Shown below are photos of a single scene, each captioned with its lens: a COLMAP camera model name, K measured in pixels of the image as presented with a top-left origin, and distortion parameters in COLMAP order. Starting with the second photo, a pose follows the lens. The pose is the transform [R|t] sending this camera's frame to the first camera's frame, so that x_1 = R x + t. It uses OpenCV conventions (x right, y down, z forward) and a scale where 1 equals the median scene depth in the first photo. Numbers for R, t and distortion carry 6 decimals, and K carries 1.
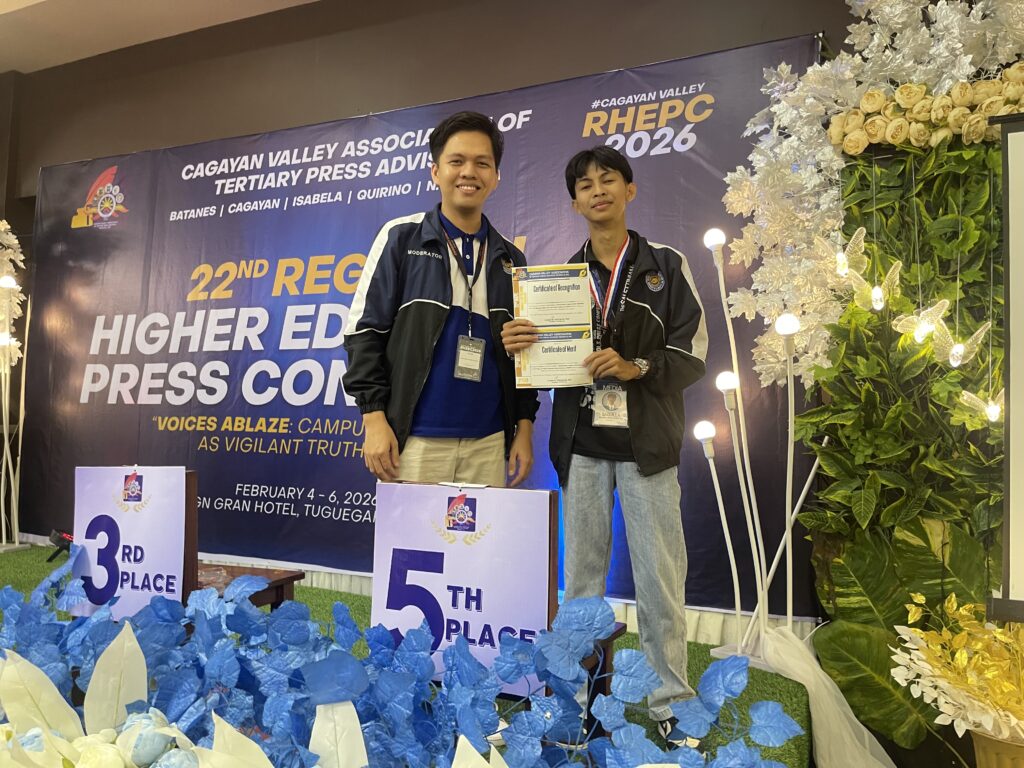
lens RADIAL K [[782.8, 0, 518.4], [0, 782.8, 388.0], [0, 0, 1]] dist [0.062279, -0.077322]
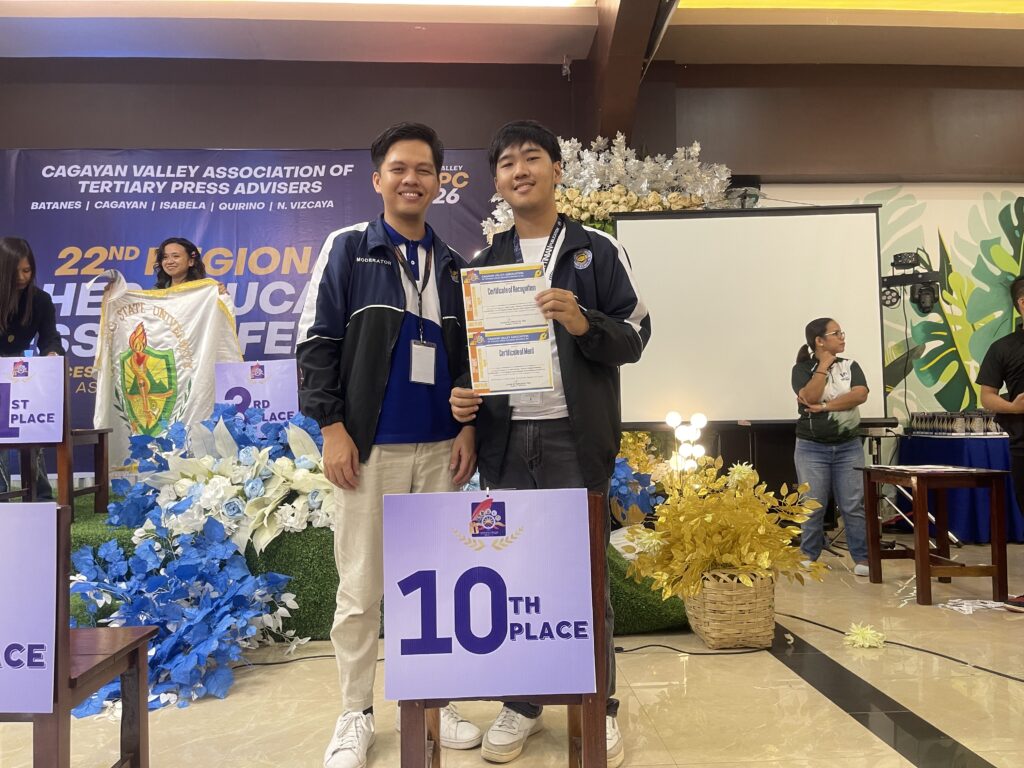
lens RADIAL K [[782.8, 0, 512.1], [0, 782.8, 381.8], [0, 0, 1]] dist [0.062279, -0.077322]
pose [[0.884049, -0.016478, 0.467104, -0.407802], [0.018277, 0.999833, 0.000679, 0.077694], [-0.467037, 0.007937, 0.884202, -0.490394]]
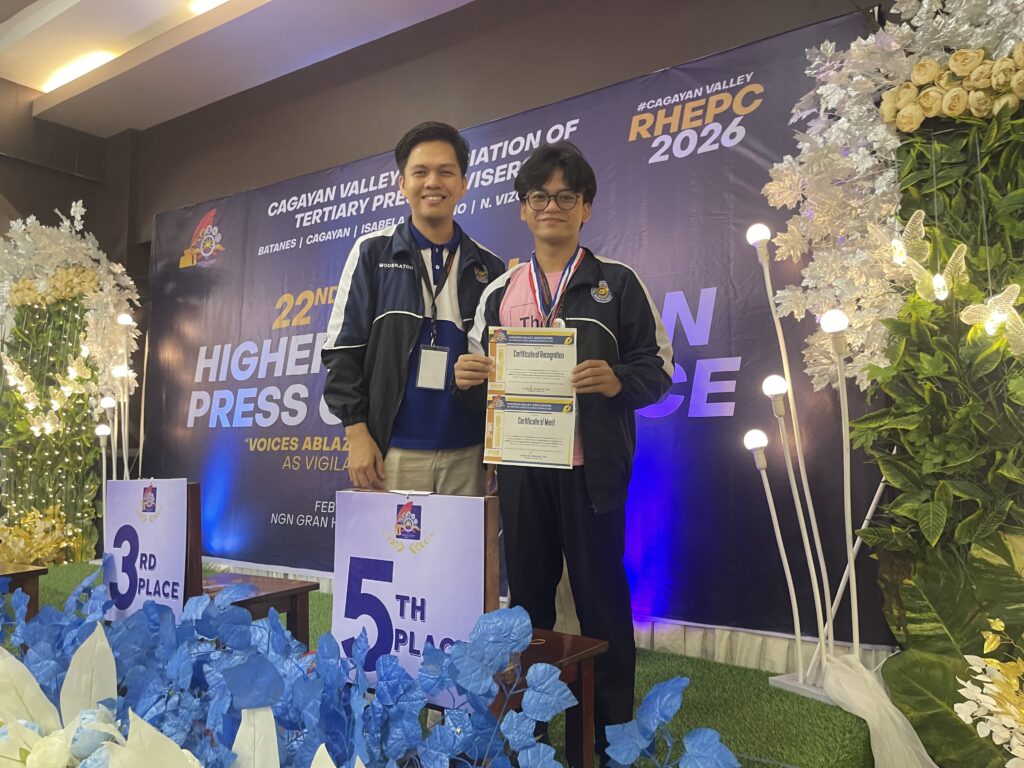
lens RADIAL K [[782.8, 0, 500.5], [0, 782.8, 386.6], [0, 0, 1]] dist [0.062279, -0.077322]
pose [[0.981723, -0.031167, -0.187745, 0.087660], [0.025847, 0.999194, -0.030722, 0.009076], [0.188552, 0.025308, 0.981737, 0.018736]]
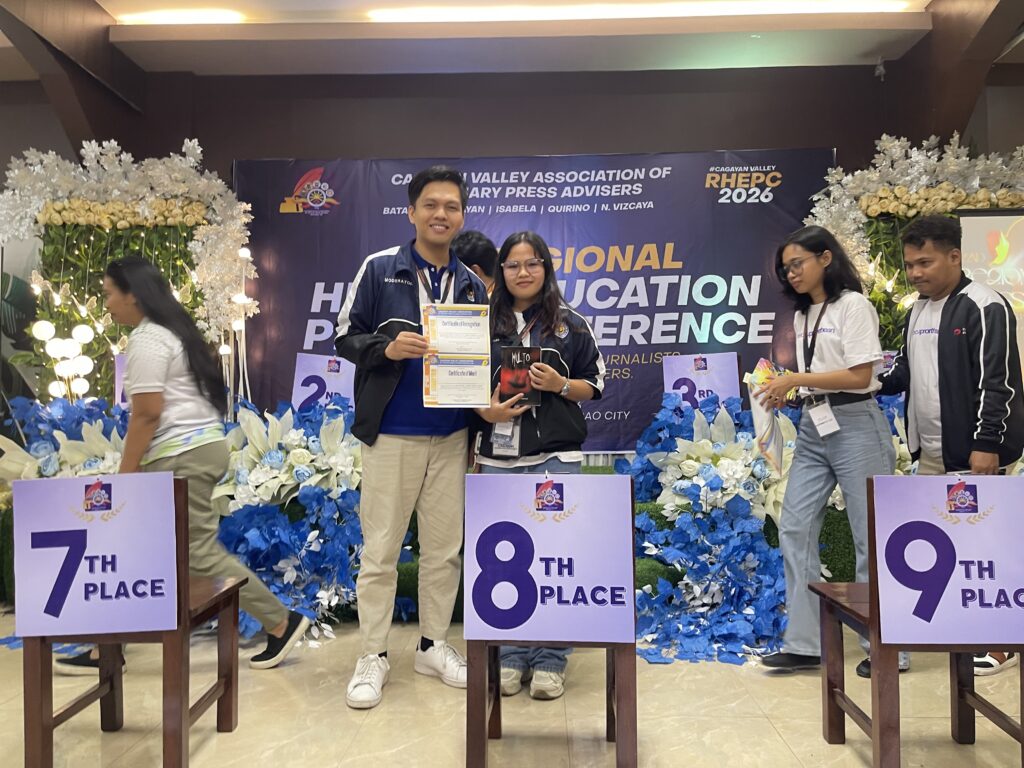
lens RADIAL K [[782.8, 0, 504.6], [0, 782.8, 374.9], [0, 0, 1]] dist [0.062279, -0.077322]
pose [[0.922024, -0.012111, 0.386942, -0.877560], [0.010869, 0.999926, 0.005397, 0.067076], [-0.386979, -0.000771, 0.922088, -0.366861]]
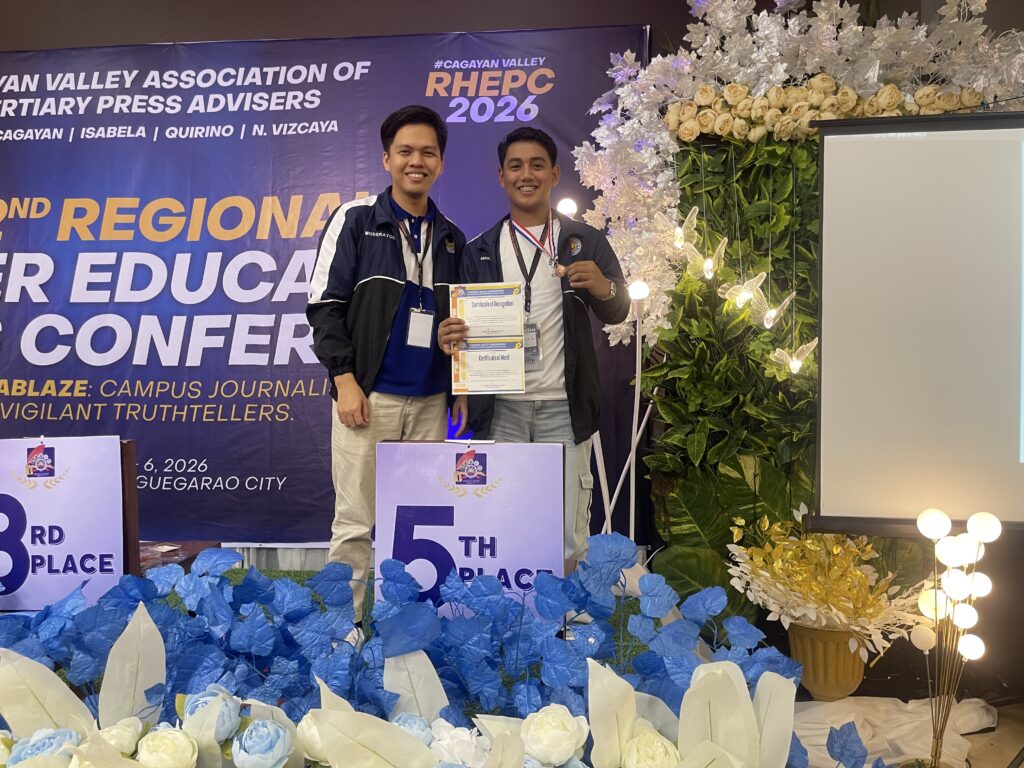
lens RADIAL K [[782.8, 0, 508.1], [0, 782.8, 385.8], [0, 0, 1]] dist [0.062279, -0.077322]
pose [[0.943491, -0.018396, 0.330886, -0.140857], [0.000728, 0.998571, 0.053441, -0.002736], [-0.331396, -0.050181, 0.942156, -0.001323]]
